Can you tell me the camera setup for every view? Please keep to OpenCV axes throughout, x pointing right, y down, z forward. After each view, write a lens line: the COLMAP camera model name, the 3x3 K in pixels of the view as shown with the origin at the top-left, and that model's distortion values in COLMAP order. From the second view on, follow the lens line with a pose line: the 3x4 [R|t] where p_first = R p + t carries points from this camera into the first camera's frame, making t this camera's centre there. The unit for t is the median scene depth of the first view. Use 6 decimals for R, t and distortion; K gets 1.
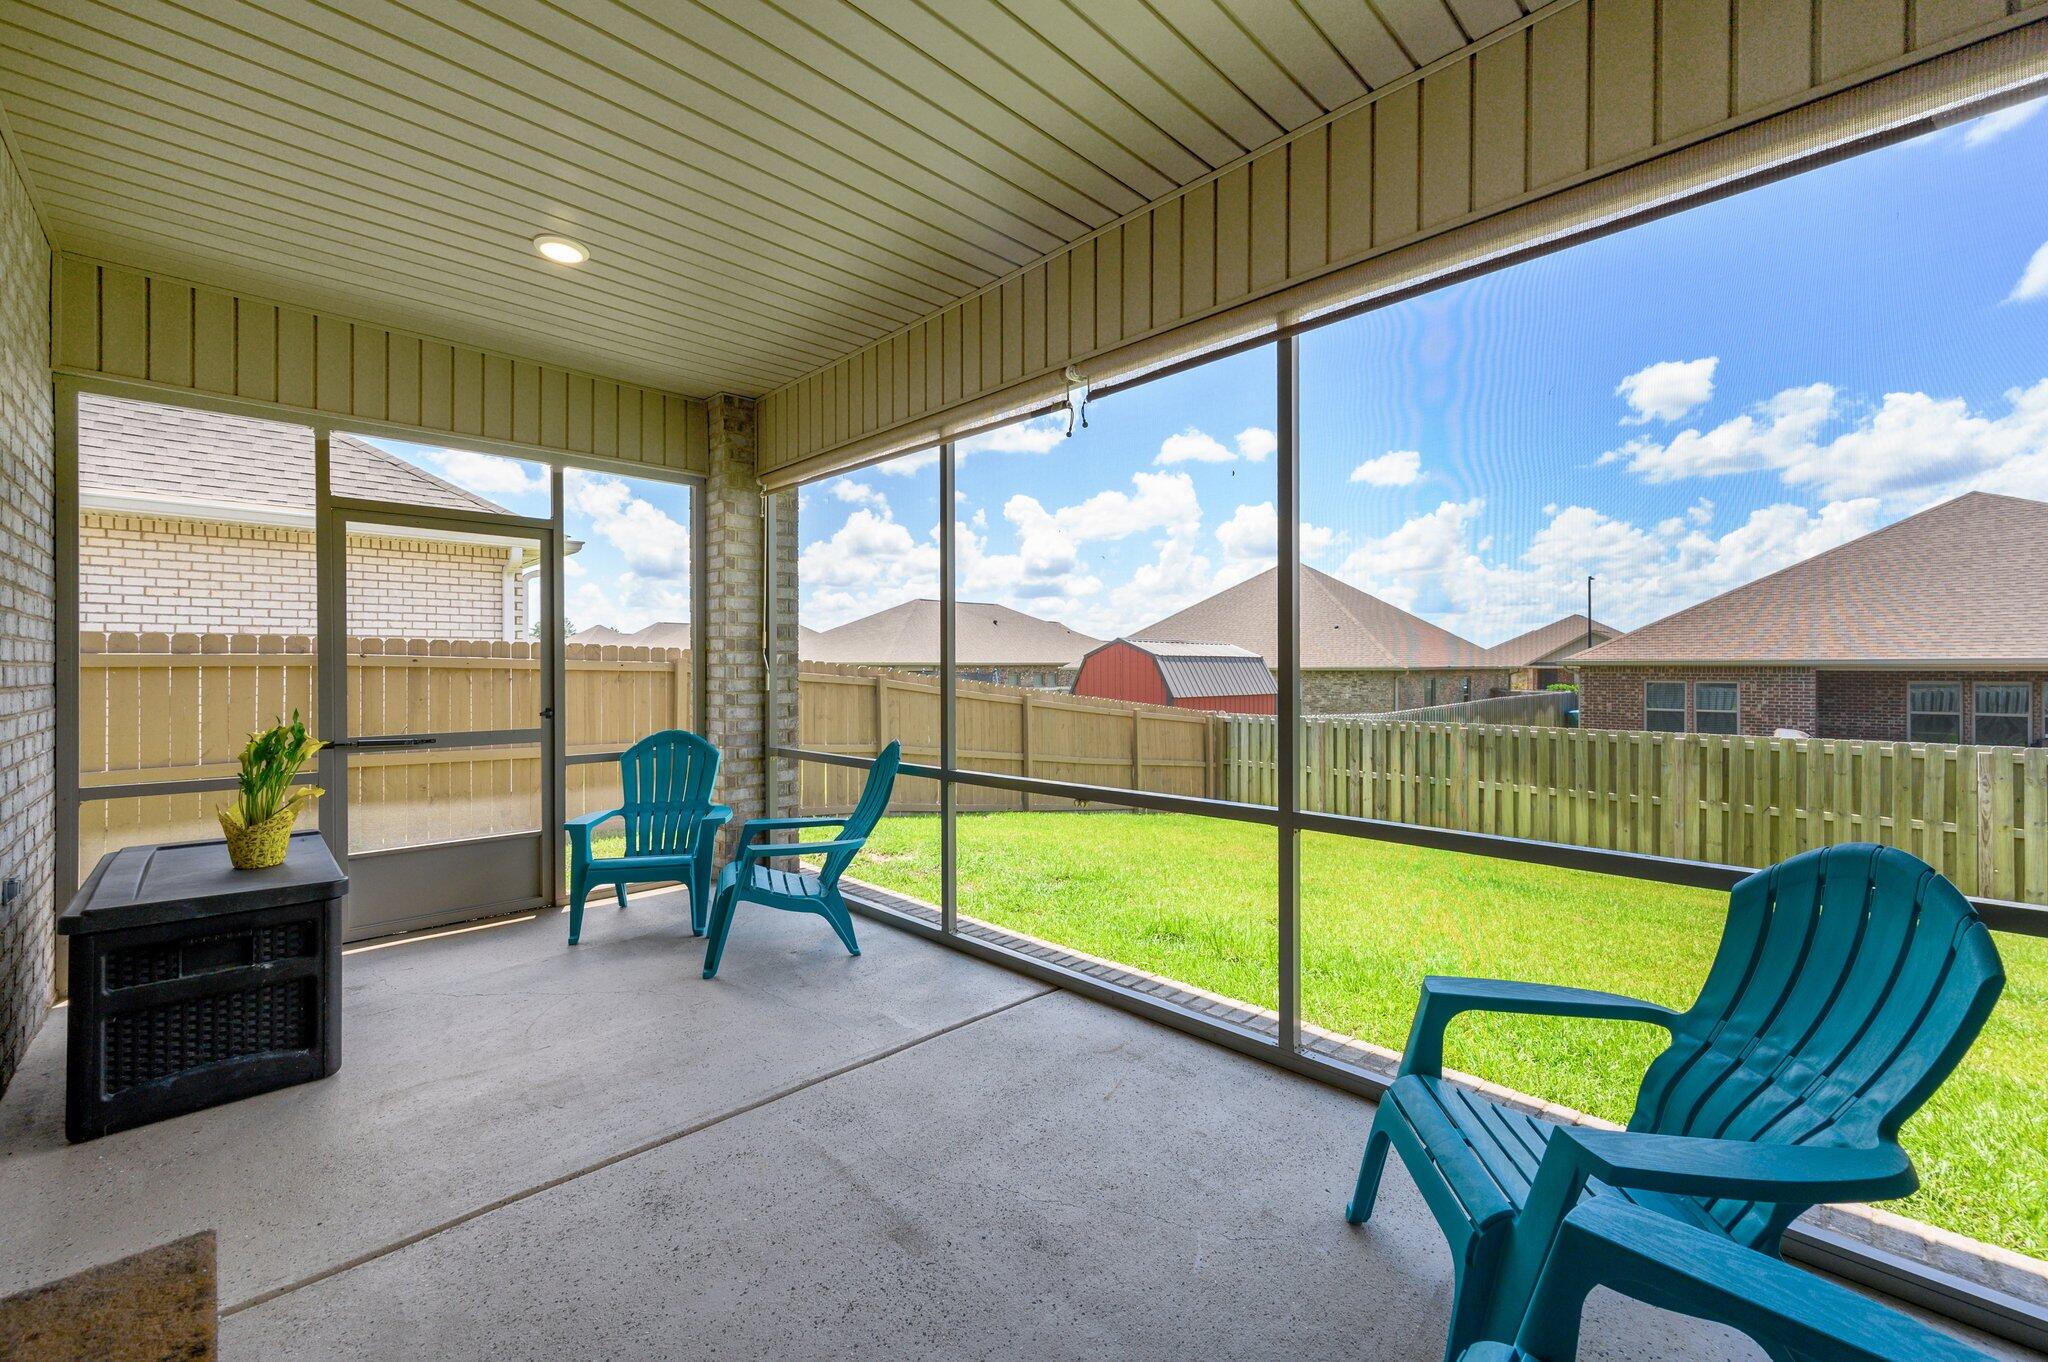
lens RADIAL K [[820.2, 0, 1028.2], [0, 820.2, 663.5], [0, 0, 1]] dist [0.000387, -0.000250]
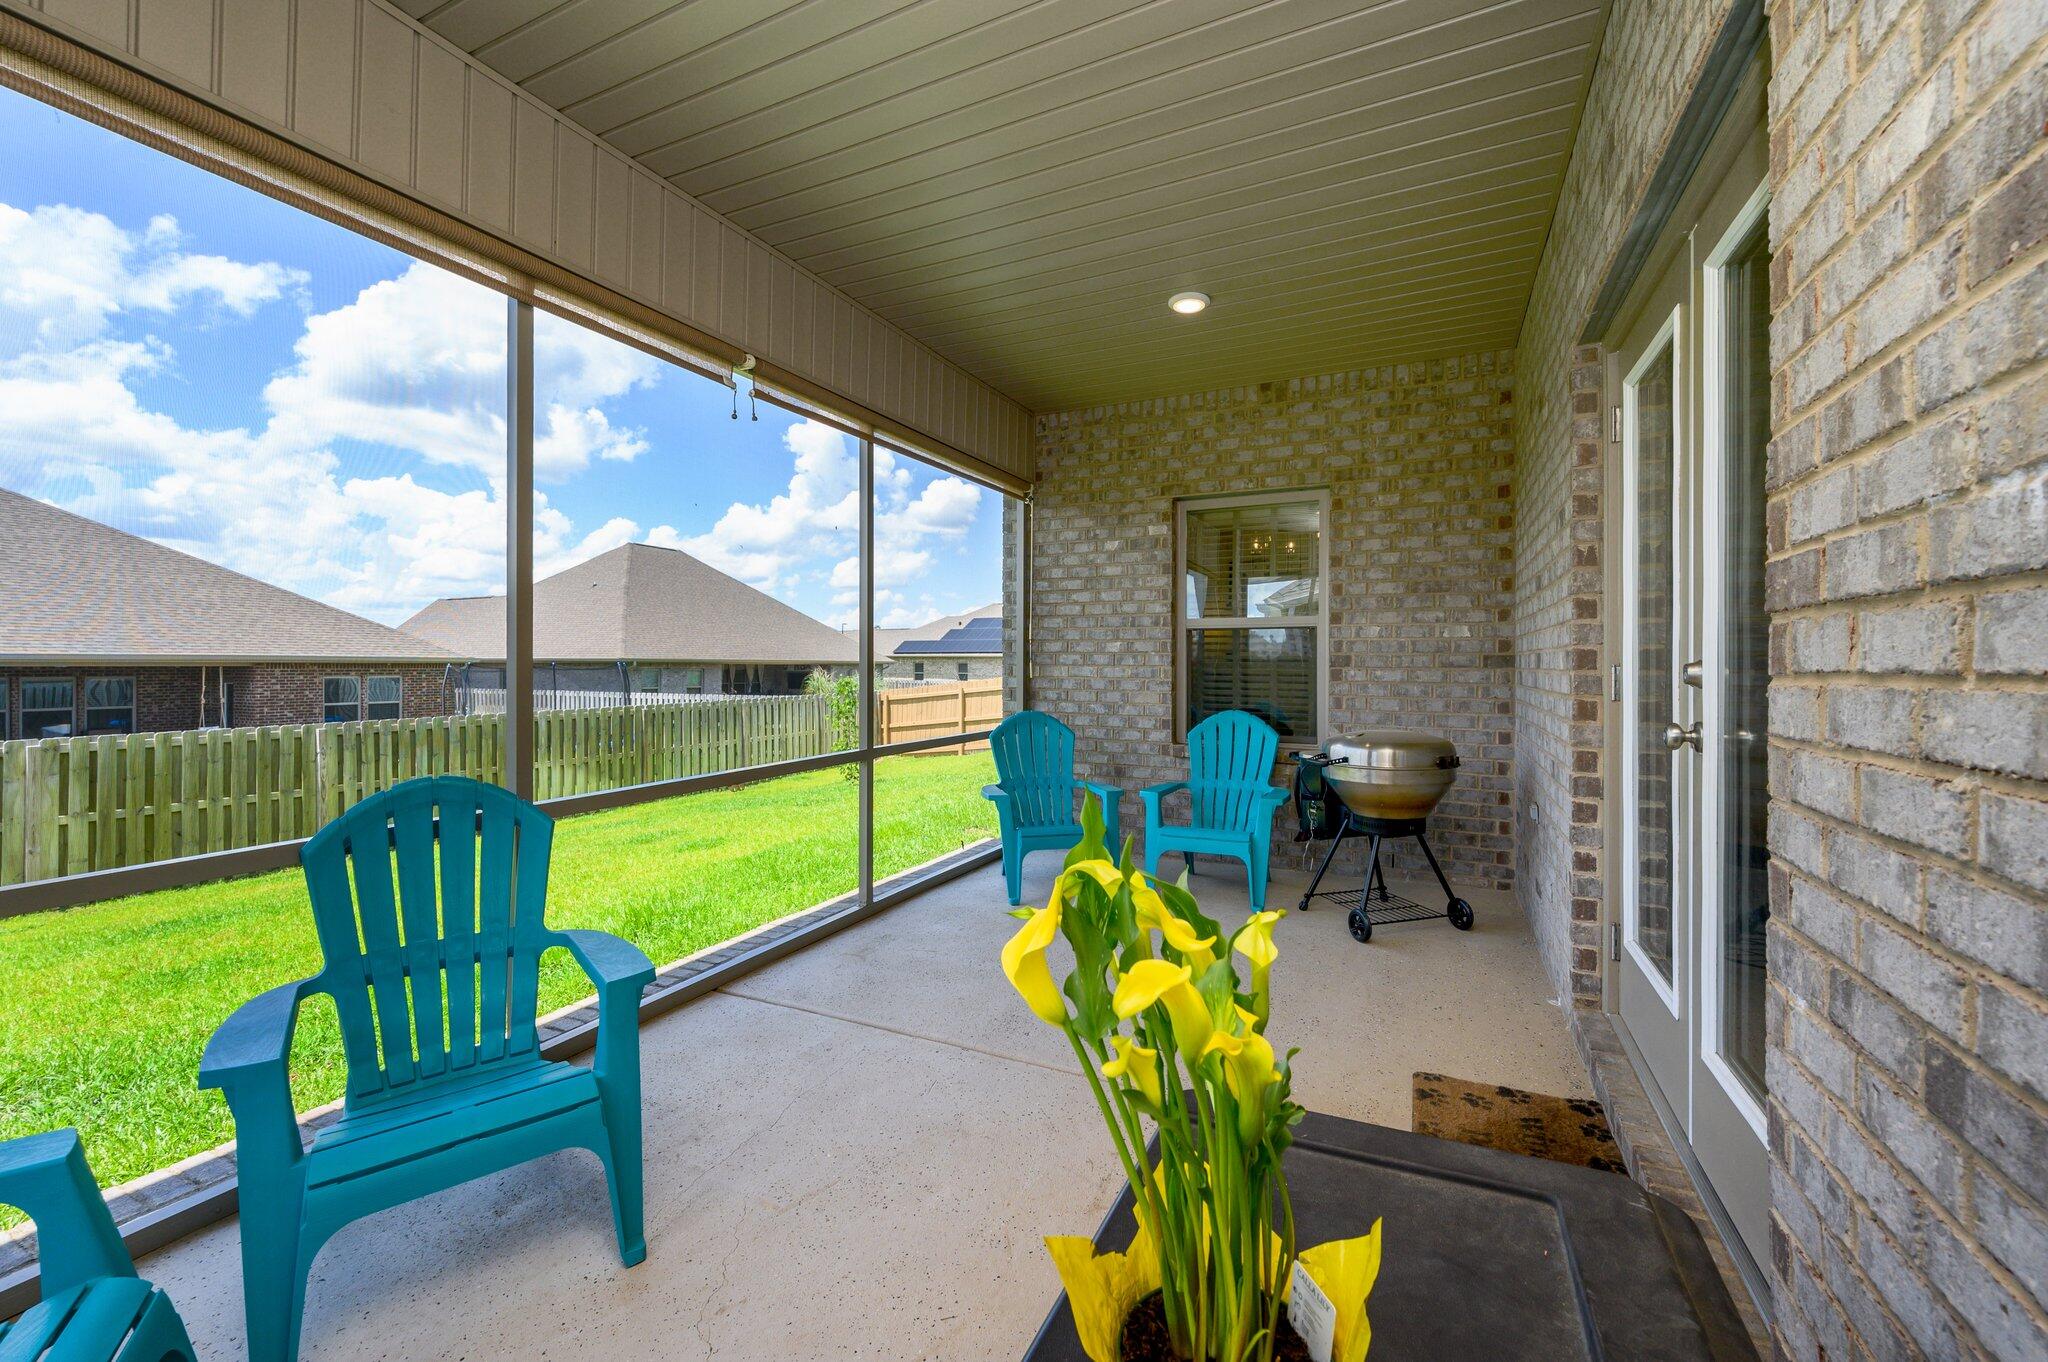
lens RADIAL K [[820.2, 0, 1028.2], [0, 820.2, 663.5], [0, 0, 1]] dist [0.000387, -0.000250]
pose [[-0.324179, 0.002123, 0.945993, -0.379750], [-0.004422, 0.999983, -0.003759, 0.007385], [-0.945985, -0.005402, -0.324164, 0.375014]]
